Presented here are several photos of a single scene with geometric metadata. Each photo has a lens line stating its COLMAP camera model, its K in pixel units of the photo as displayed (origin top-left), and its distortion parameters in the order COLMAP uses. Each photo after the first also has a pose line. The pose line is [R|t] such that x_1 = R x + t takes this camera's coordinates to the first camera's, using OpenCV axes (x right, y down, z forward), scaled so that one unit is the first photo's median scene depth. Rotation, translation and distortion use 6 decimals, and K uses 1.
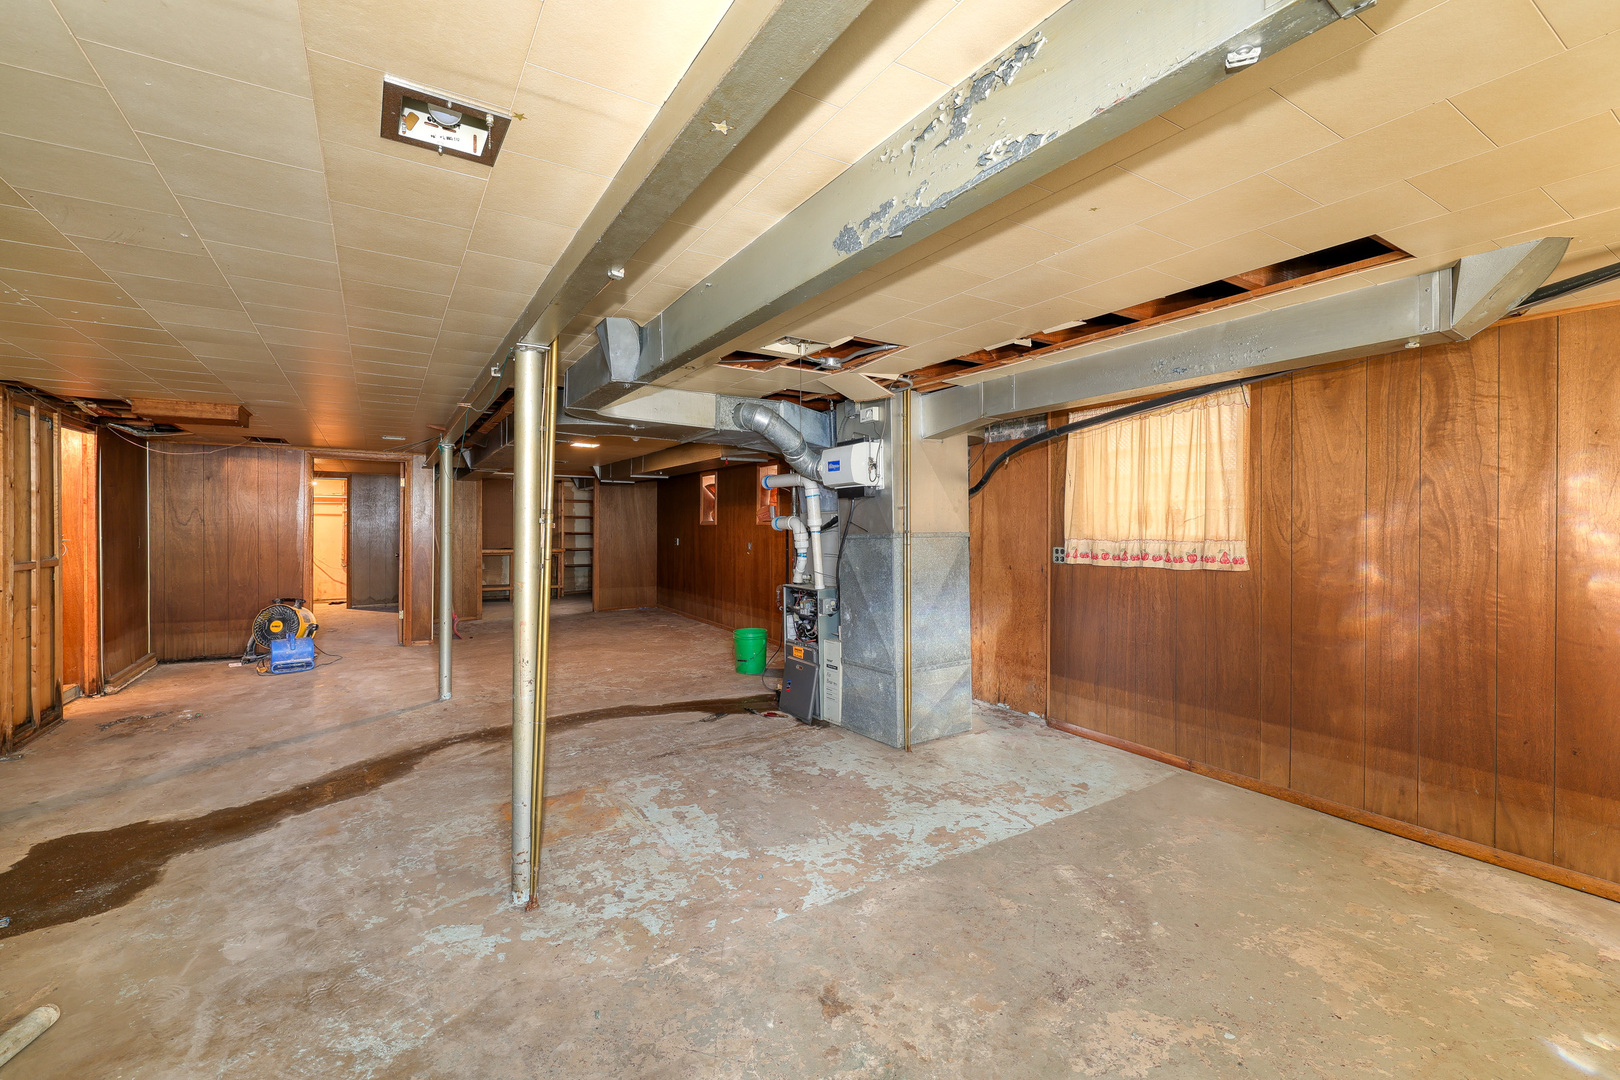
lens RADIAL K [[684.9, 0, 804.9], [0, 684.9, 531.3], [0, 0, 1]] dist [-0.004404, 0.001300]
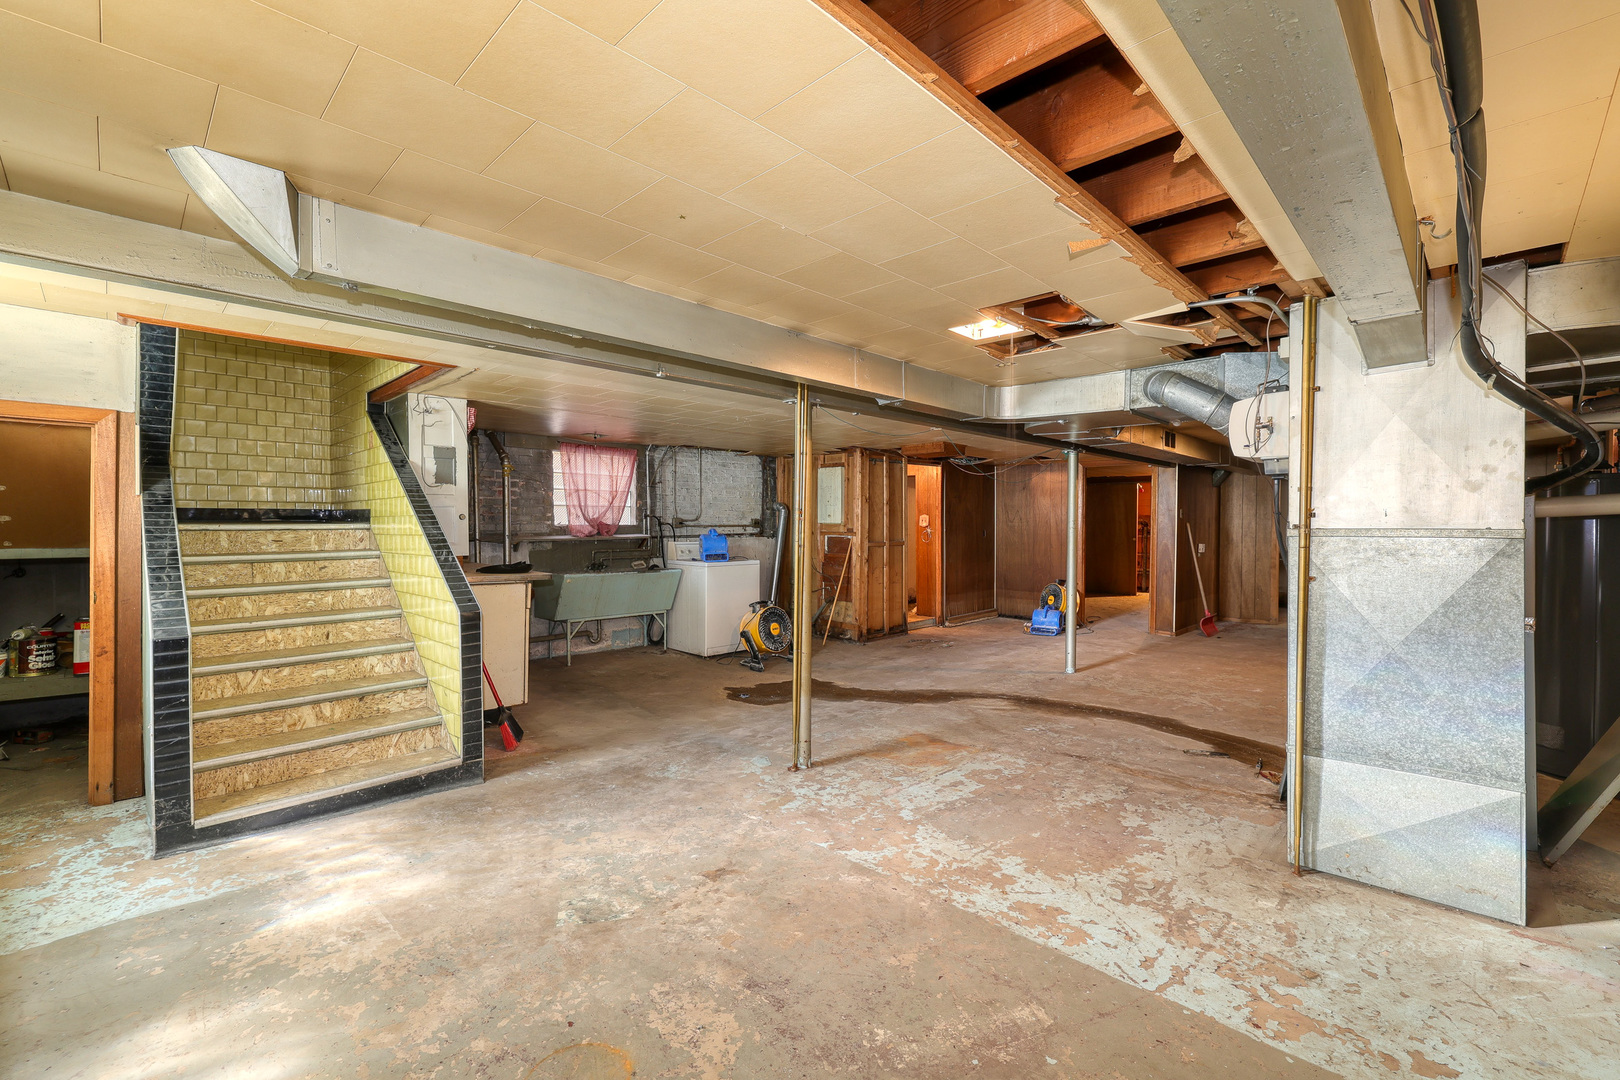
lens RADIAL K [[684.9, 0, 804.6], [0, 684.9, 535.2], [0, 0, 1]] dist [-0.004404, 0.001300]
pose [[0.230224, 0.015029, -0.973022, 0.805400], [-0.008916, 0.999871, 0.013334, 0.004531], [0.973097, 0.005606, 0.230329, 0.499674]]
